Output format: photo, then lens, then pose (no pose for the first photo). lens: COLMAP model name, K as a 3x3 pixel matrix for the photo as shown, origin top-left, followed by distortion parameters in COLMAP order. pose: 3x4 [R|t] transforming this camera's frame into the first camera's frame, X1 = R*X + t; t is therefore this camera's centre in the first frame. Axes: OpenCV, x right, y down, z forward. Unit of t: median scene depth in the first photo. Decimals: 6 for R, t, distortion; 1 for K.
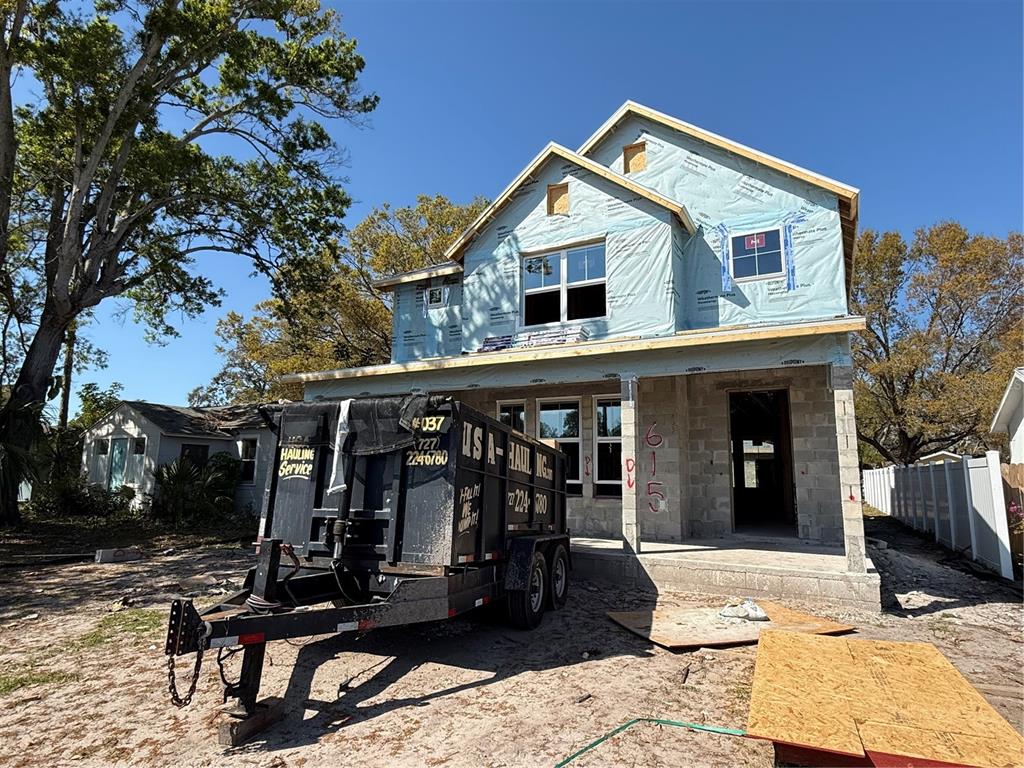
lens RADIAL K [[552.6, 0, 515.7], [0, 552.6, 387.3], [0, 0, 1]] dist [-0.000700, -0.000259]
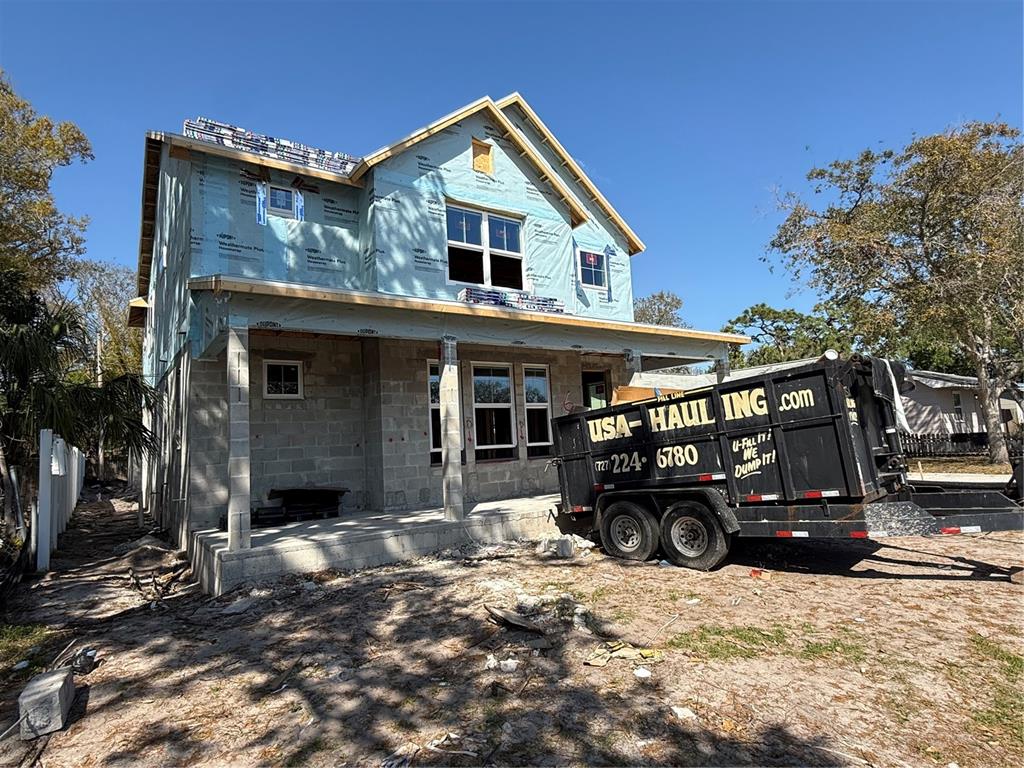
lens RADIAL K [[552.6, 0, 515.7], [0, 552.6, 387.3], [0, 0, 1]] dist [-0.000700, -0.000259]
pose [[0.470368, 0.051380, 0.880973, -0.718419], [-0.082358, 0.996502, -0.014146, 0.068321], [-0.878619, -0.065902, 0.472955, 0.459713]]
